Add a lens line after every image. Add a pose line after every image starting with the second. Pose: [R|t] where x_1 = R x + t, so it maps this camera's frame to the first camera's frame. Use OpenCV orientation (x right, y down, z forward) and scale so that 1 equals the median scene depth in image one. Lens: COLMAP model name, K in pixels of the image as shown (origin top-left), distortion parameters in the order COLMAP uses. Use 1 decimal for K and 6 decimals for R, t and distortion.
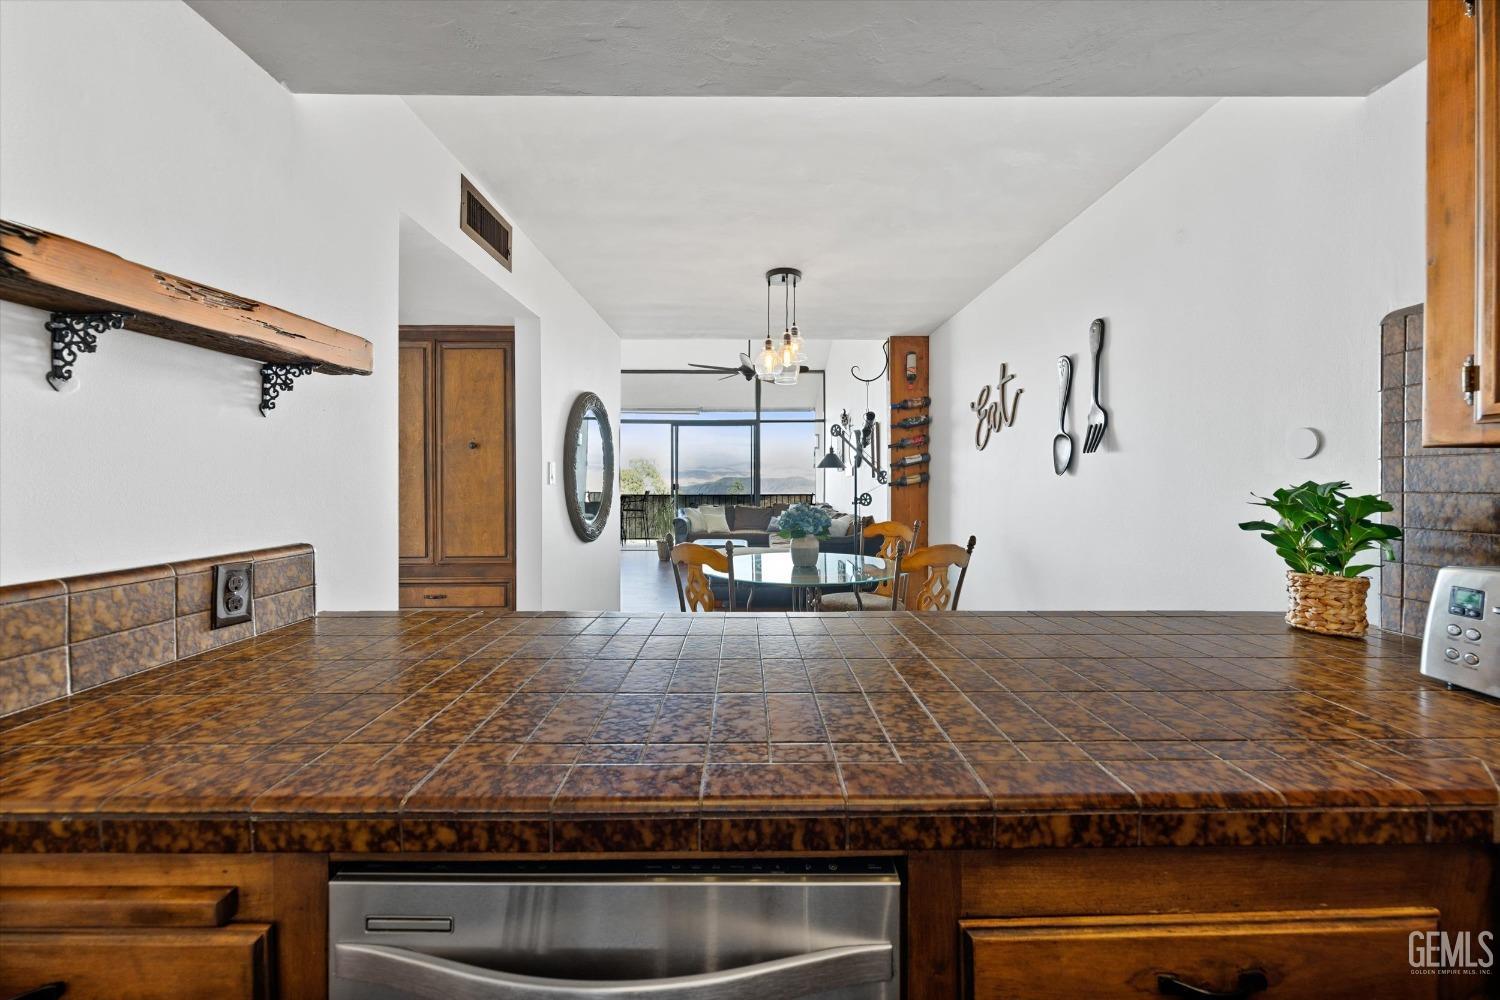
lens RADIAL K [[530.2, 0, 754.7], [0, 530.2, 485.5], [0, 0, 1]] dist [0.000388, -0.000128]
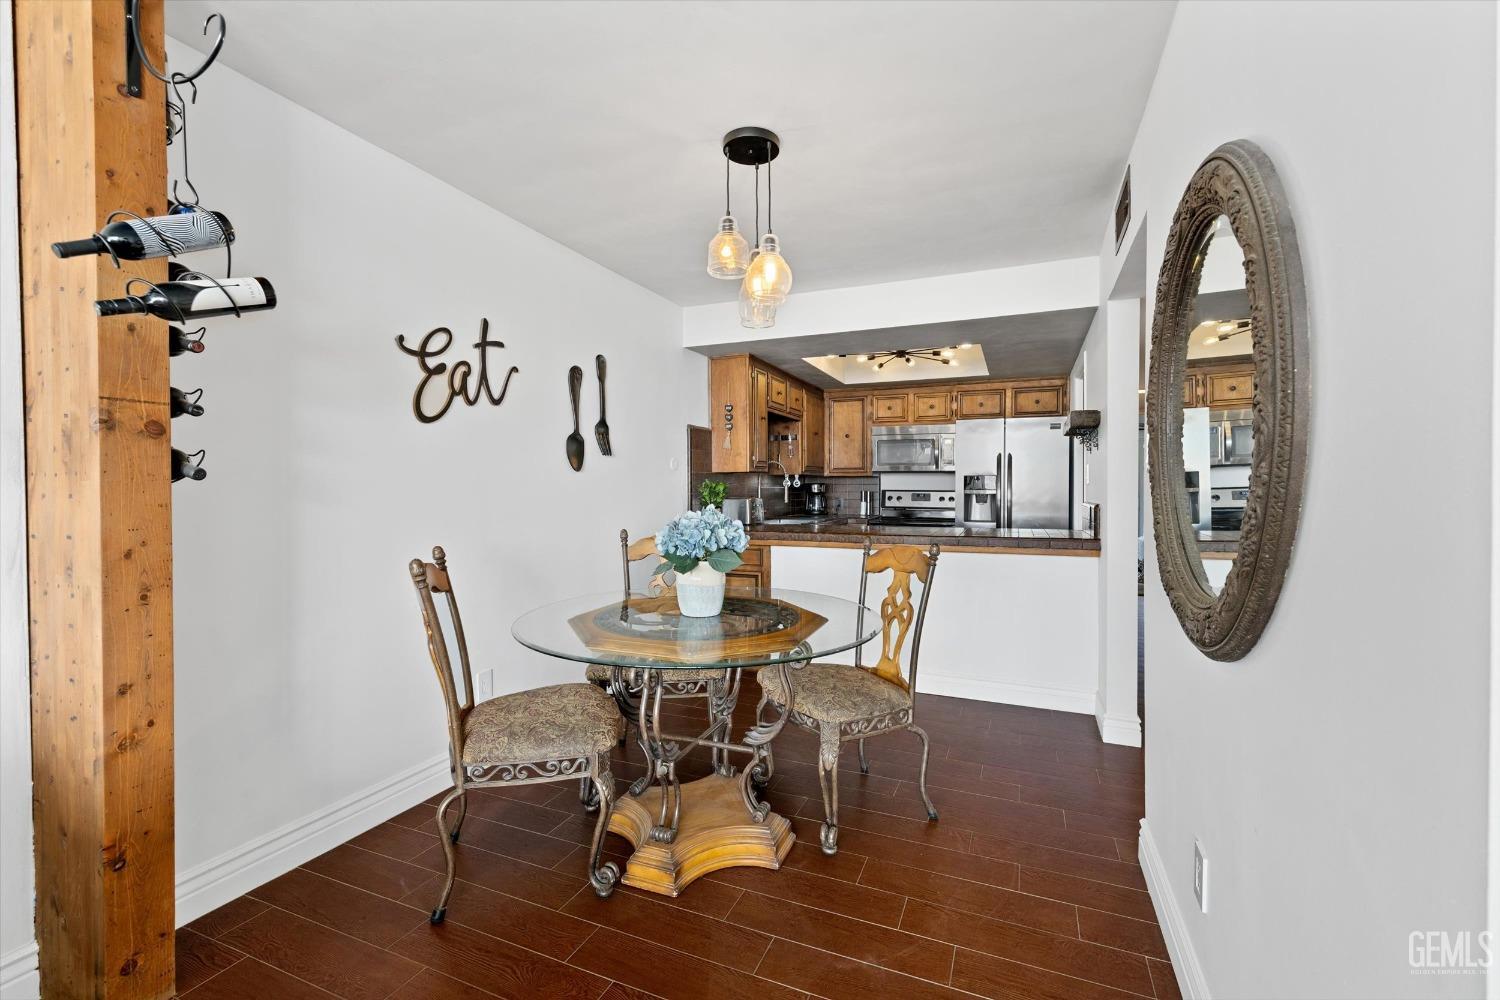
lens RADIAL K [[647.9, 0, 754.6], [0, 647.9, 493.7], [0, 0, 1]] dist [0.001445, 0.001022]
pose [[-0.919577, -0.004572, 0.392884, -0.994056], [0.001880, 0.999870, 0.016035, 0.025660], [-0.392906, 0.015484, -0.919448, 6.731830]]
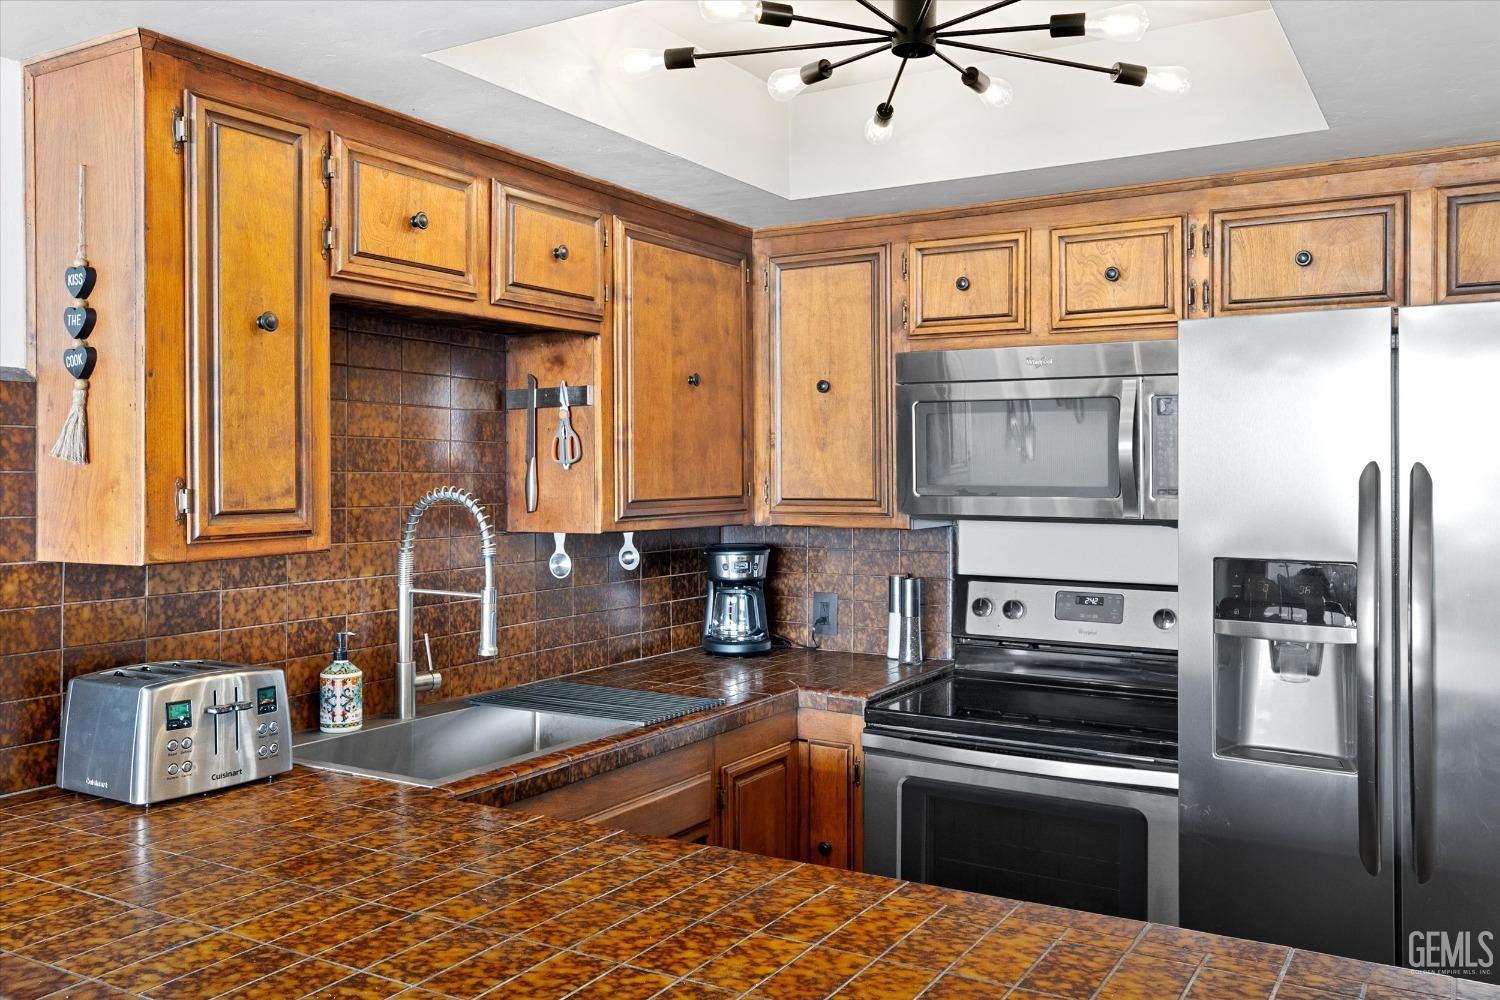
lens RADIAL K [[1257.5, 0, 752.9], [0, 1257.5, 464.7], [0, 0, 1]] dist [-0.002746, 0.016622]
pose [[-0.855544, 0.004330, 0.517712, -0.971442], [0.004056, 0.999990, -0.001661, -0.282557], [-0.517714, 0.000678, -0.855553, 2.735289]]
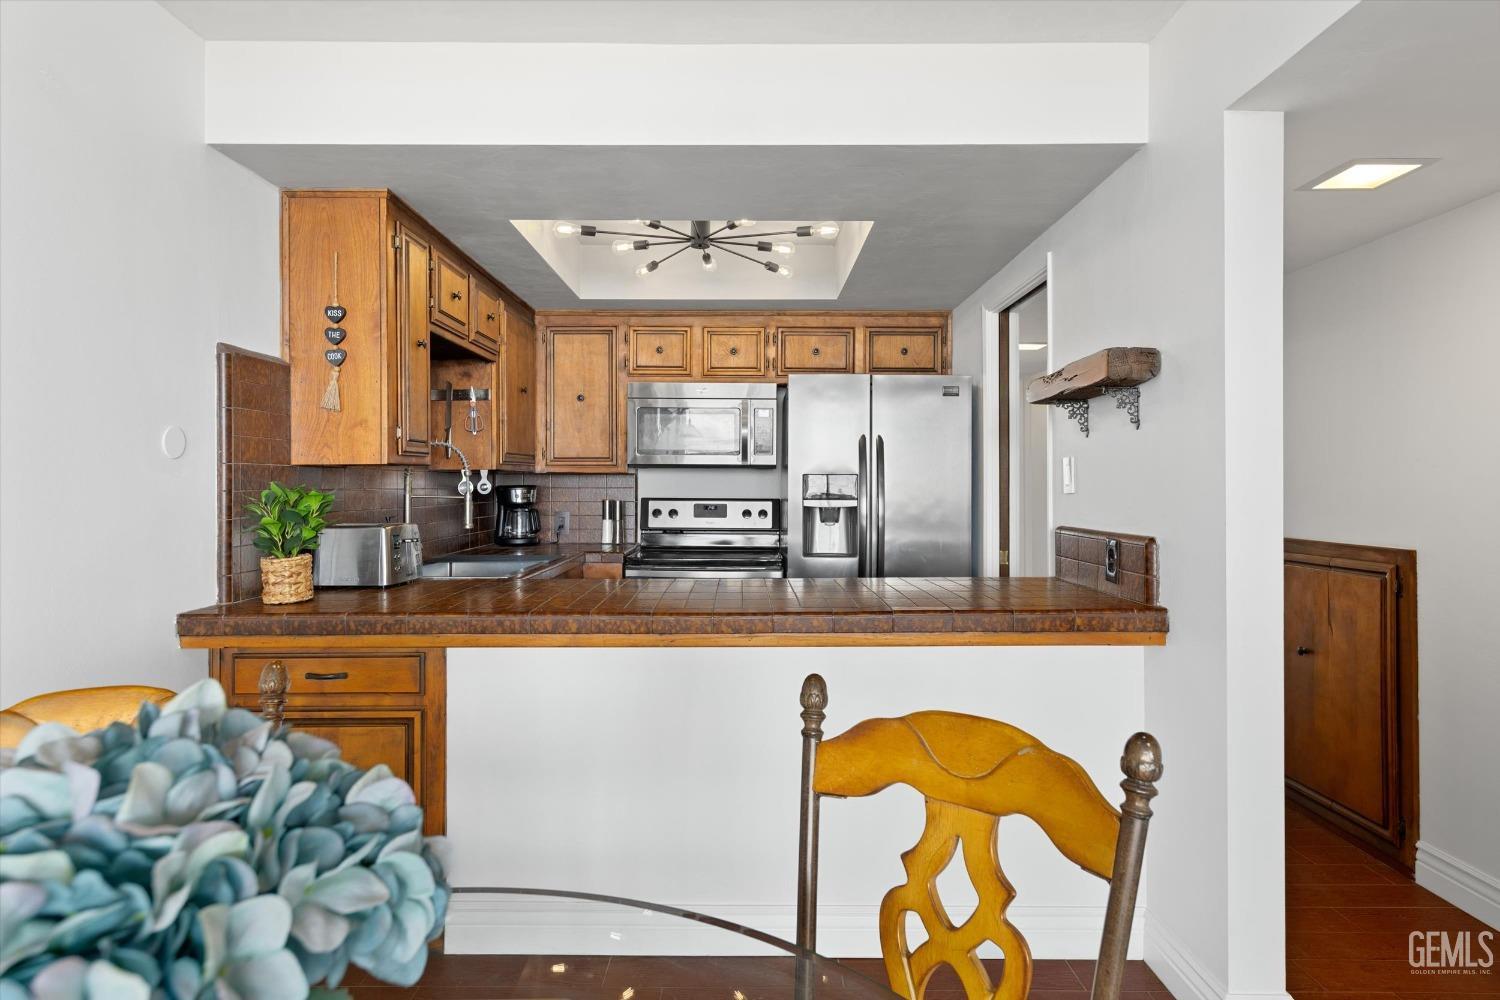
lens RADIAL K [[884.1, 0, 757.6], [0, 884.1, 480.6], [0, 0, 1]] dist [-0.000364, 0.000793]
pose [[-0.999999, -0.001301, 0.000591, -0.055618], [-0.001299, 0.999995, 0.002773, -0.028411], [-0.000595, 0.002773, -0.999996, 4.730192]]
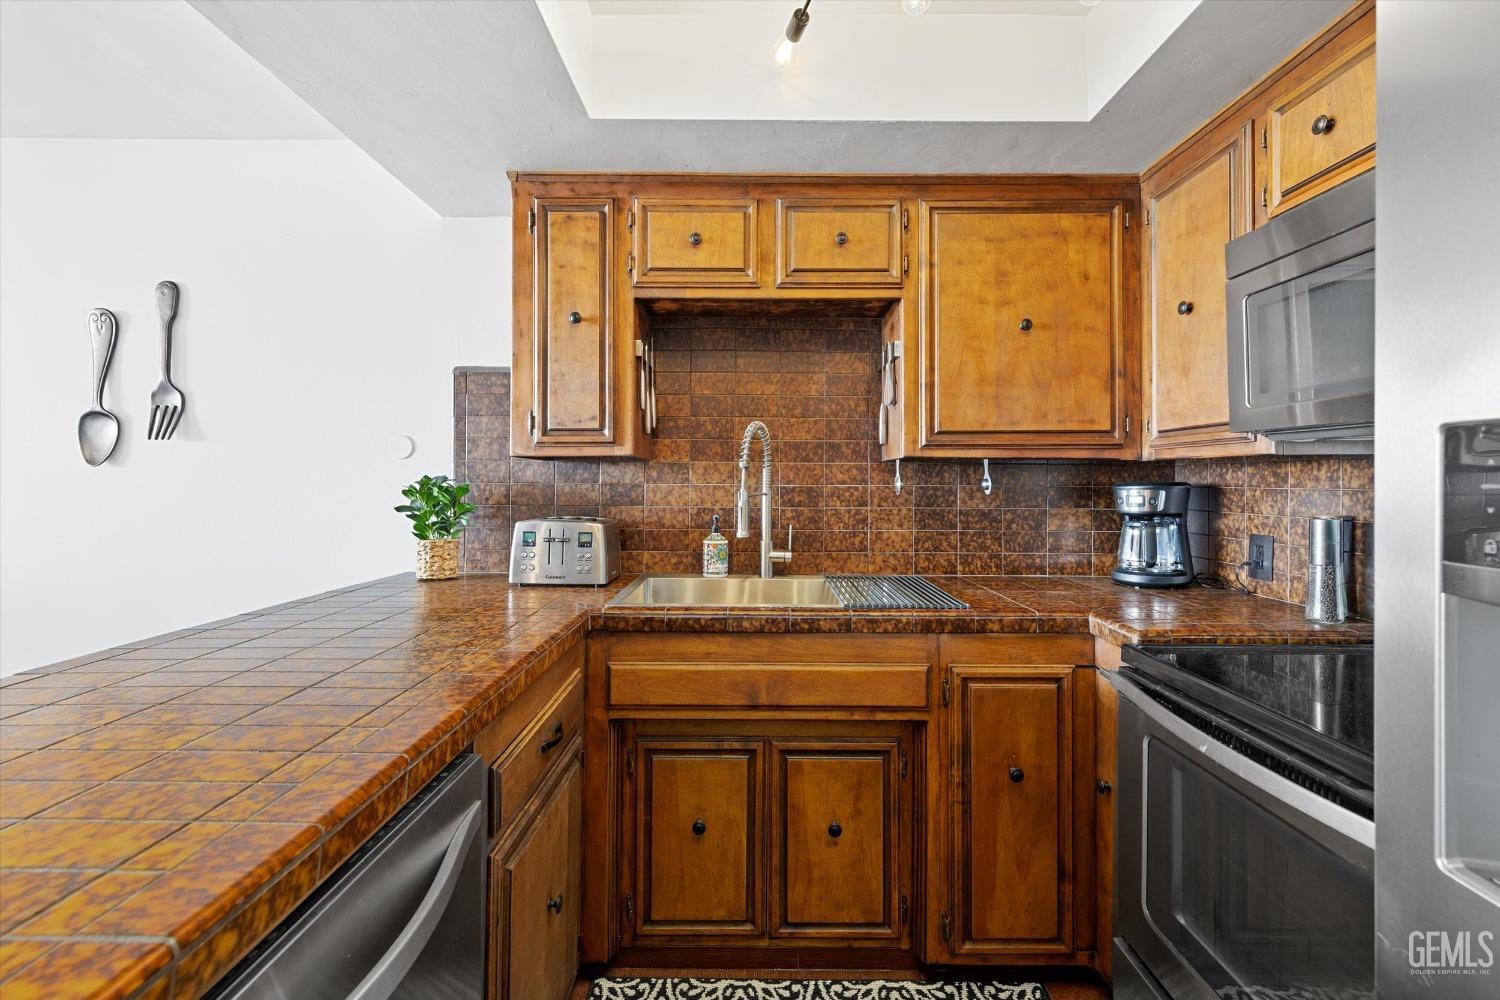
lens RADIAL K [[647.9, 0, 749.0], [0, 647.9, 479.3], [0, 0, 1]] dist [0.001445, 0.001022]
pose [[0.012889, 0.002945, 0.999913, -1.068225], [0.001517, 0.999994, -0.002965, 0.015017], [-0.999916, 0.001555, 0.012884, 0.192400]]
